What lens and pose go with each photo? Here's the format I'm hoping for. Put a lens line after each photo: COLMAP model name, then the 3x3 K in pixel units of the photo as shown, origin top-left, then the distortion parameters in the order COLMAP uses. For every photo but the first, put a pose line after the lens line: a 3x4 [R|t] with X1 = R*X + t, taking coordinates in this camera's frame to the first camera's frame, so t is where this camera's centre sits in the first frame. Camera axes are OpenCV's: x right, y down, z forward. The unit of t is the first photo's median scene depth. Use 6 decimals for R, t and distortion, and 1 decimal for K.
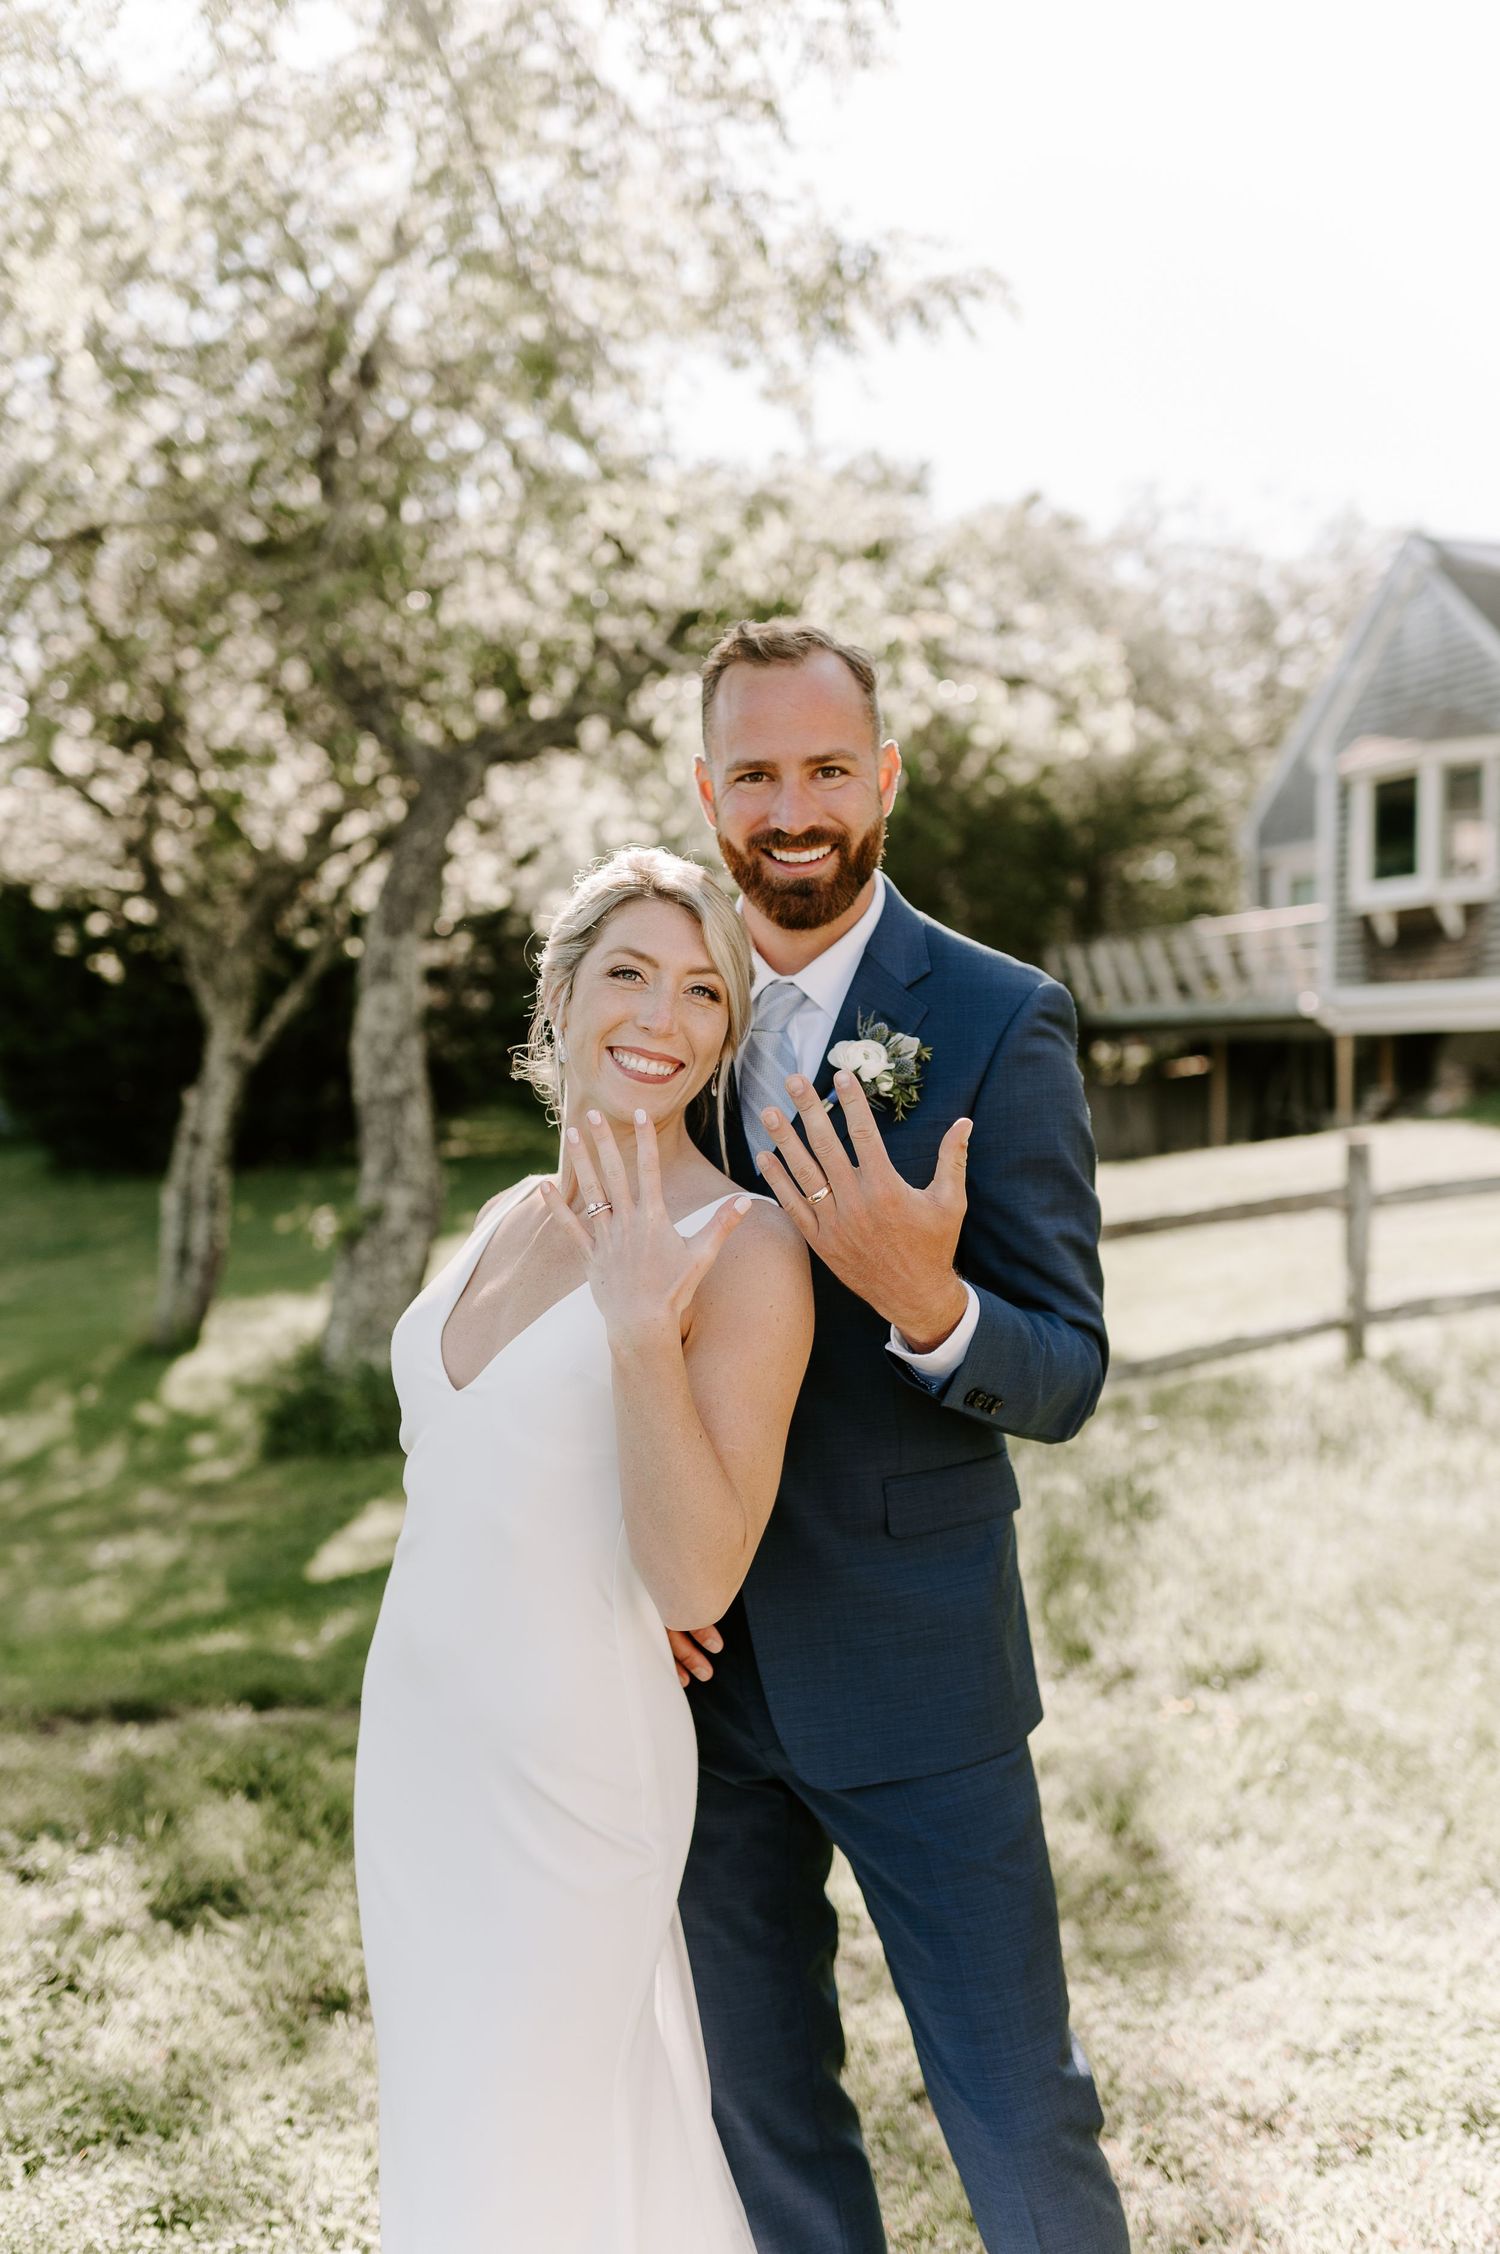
lens RADIAL K [[2303.2, 0, 754.5], [0, 2303.2, 1123.5], [0, 0, 1]] dist [0.002362, -0.019673]
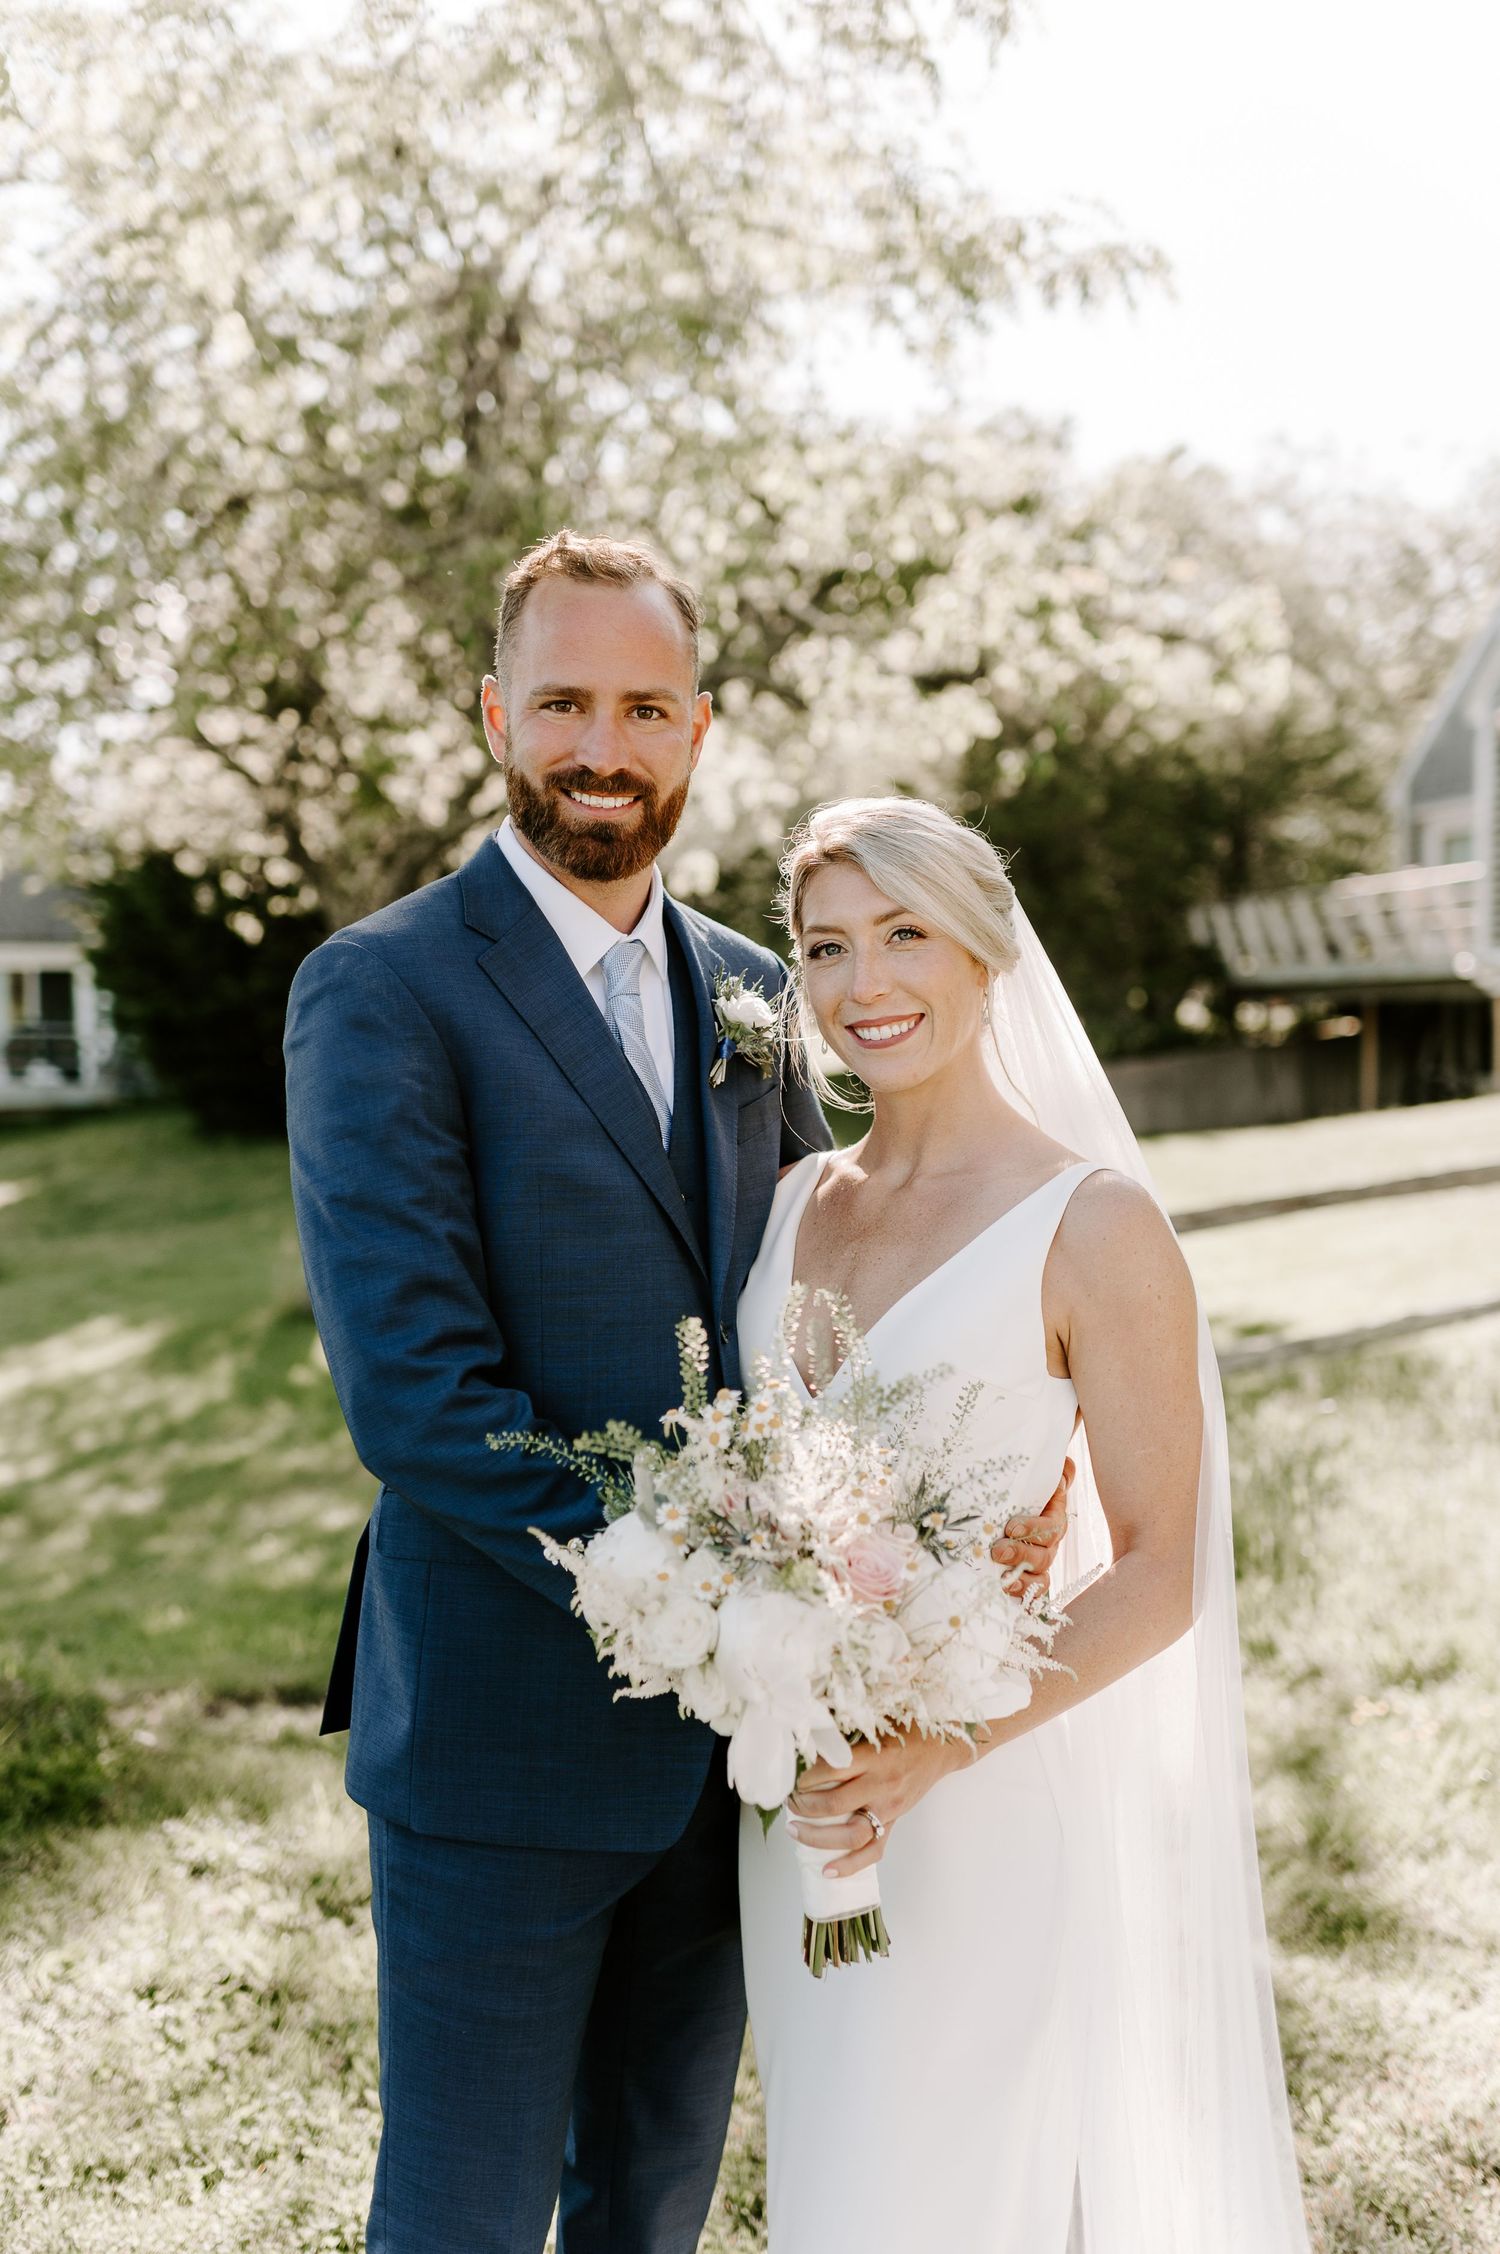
lens RADIAL K [[2304.5, 0, 740.1], [0, 2304.5, 1122.3], [0, 0, 1]] dist [-0.005838, -0.010402]
pose [[0.997940, -0.000851, -0.064141, -0.005387], [0.001890, 0.999868, 0.016145, -0.002221], [0.064119, -0.016233, 0.997810, 0.009588]]
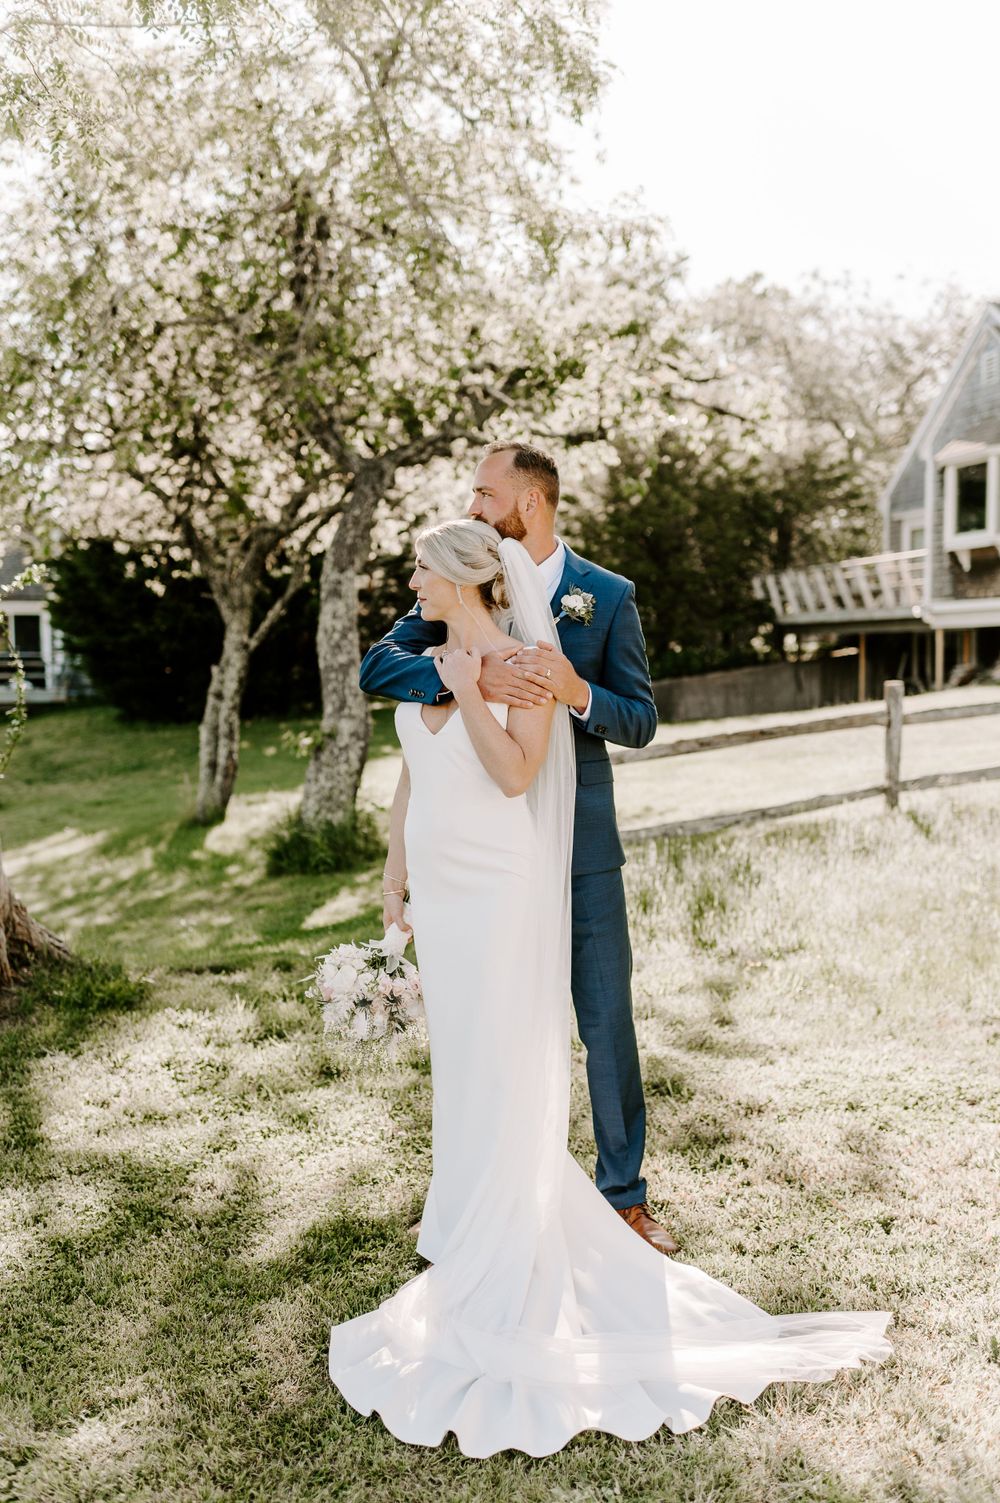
lens RADIAL K [[1535.8, 0, 503.0], [0, 1535.8, 749.2], [0, 0, 1]] dist [0.002362, -0.019673]
pose [[0.999009, -0.001710, -0.044467, 0.009426], [0.003263, 0.999386, 0.034873, 0.008303], [0.044380, -0.034983, 0.998402, -0.097631]]
